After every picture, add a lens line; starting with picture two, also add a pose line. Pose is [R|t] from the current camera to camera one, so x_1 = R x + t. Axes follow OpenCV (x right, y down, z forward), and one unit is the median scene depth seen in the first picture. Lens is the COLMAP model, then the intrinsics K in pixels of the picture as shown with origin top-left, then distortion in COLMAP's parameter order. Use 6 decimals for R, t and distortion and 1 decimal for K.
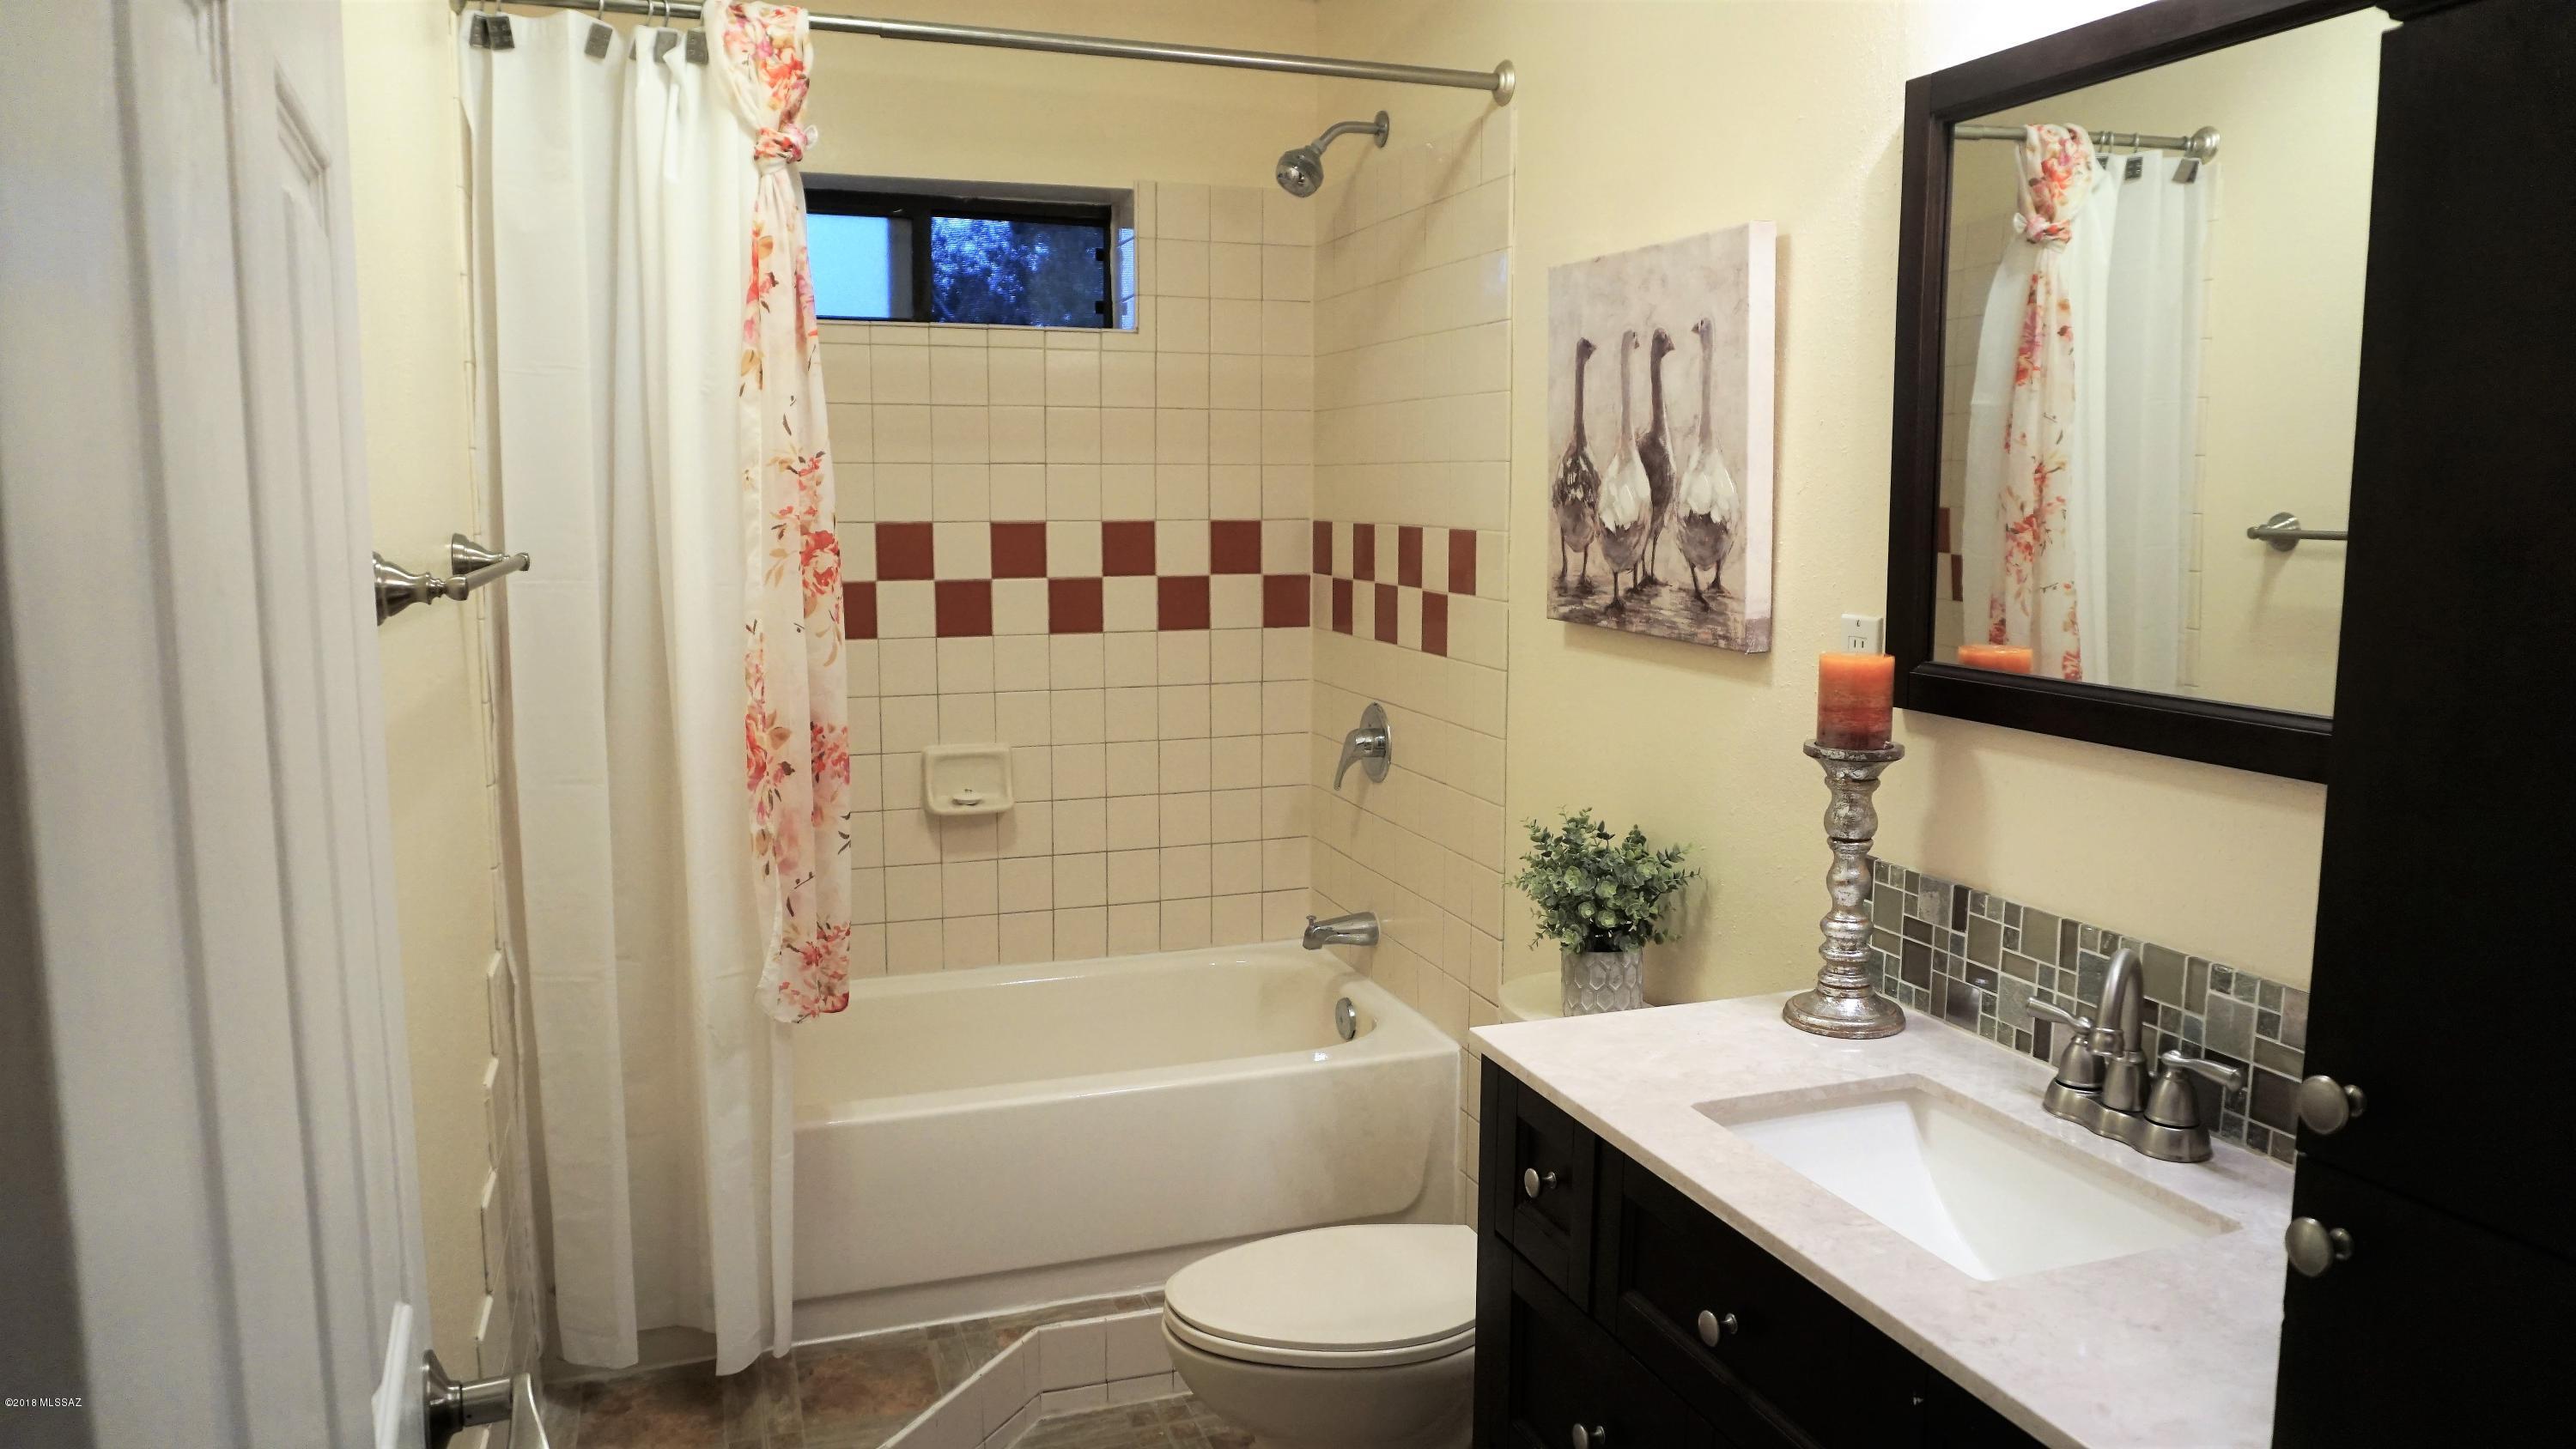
lens RADIAL K [[1714.7, 0, 1282.0], [0, 1714.7, 707.5], [0, 0, 1]] dist [-0.055287, 0.031667]
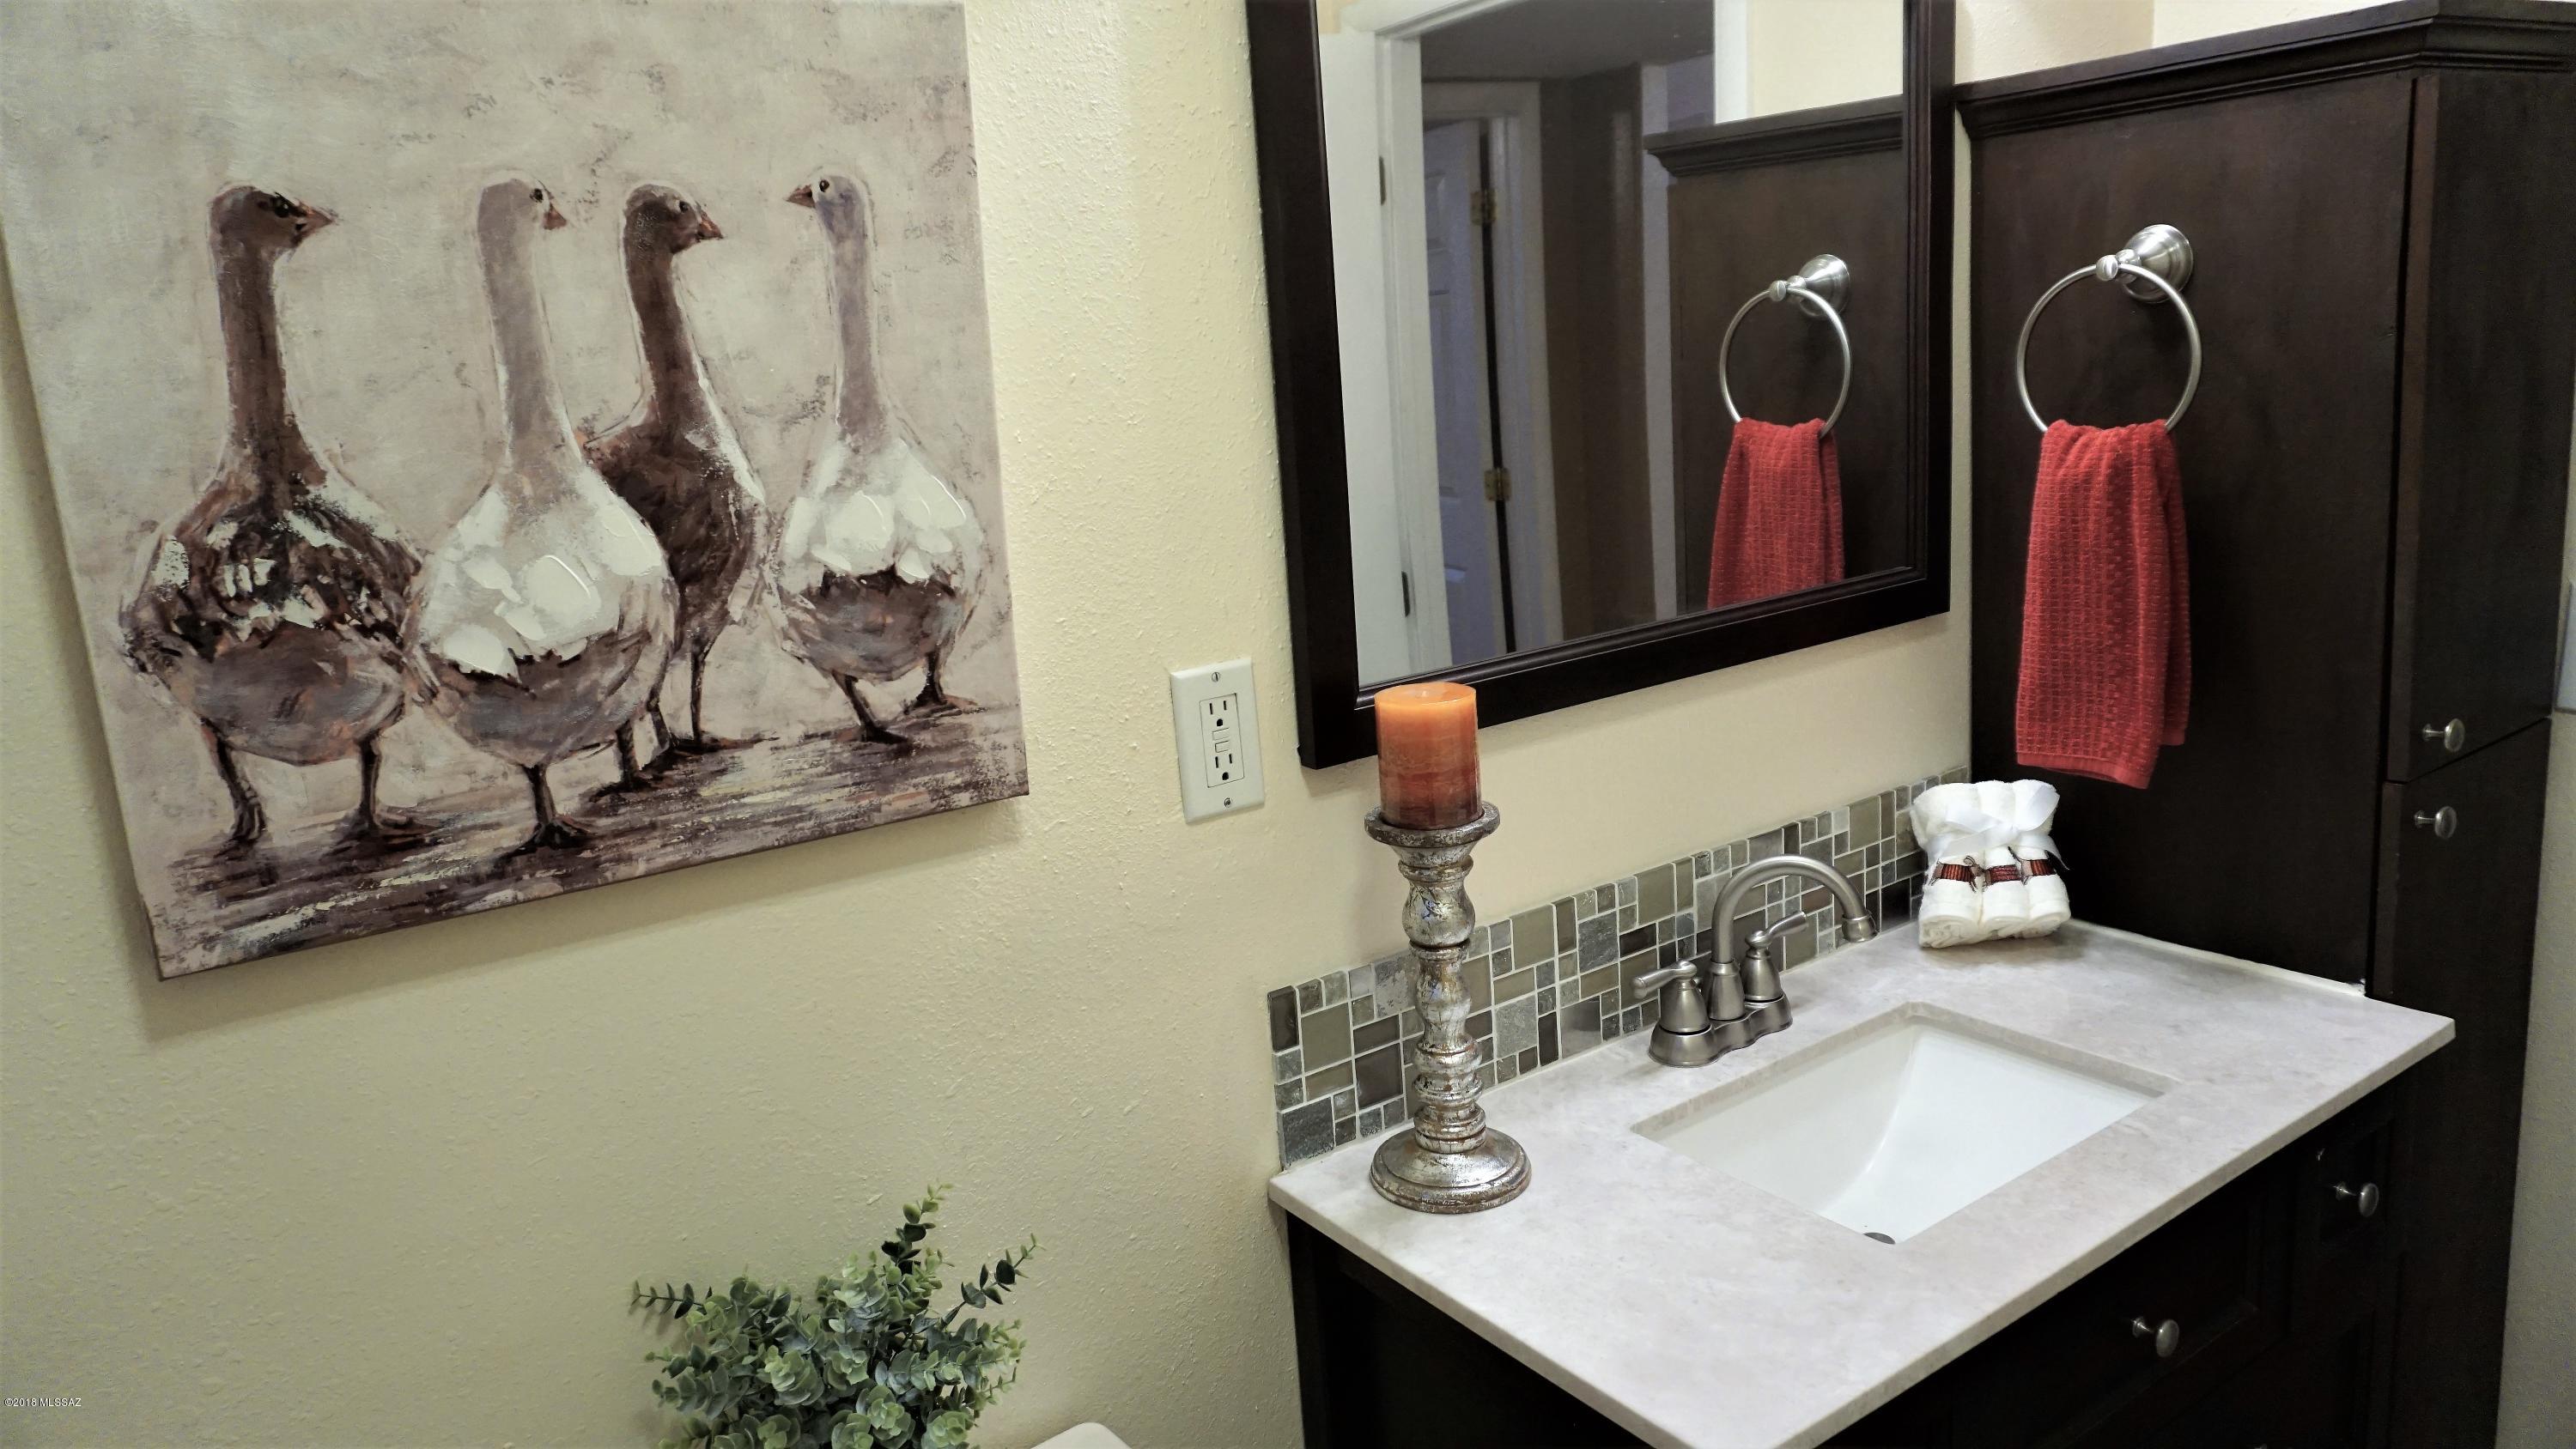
lens RADIAL K [[1714.7, 0, 1288.2], [0, 1714.7, 707.0], [0, 0, 1]] dist [-0.055287, 0.031667]
pose [[-0.265524, -0.188259, 0.945545, -0.257744], [0.192321, 0.950695, 0.243292, -0.166523], [-0.944727, 0.246448, -0.216226, 0.956761]]
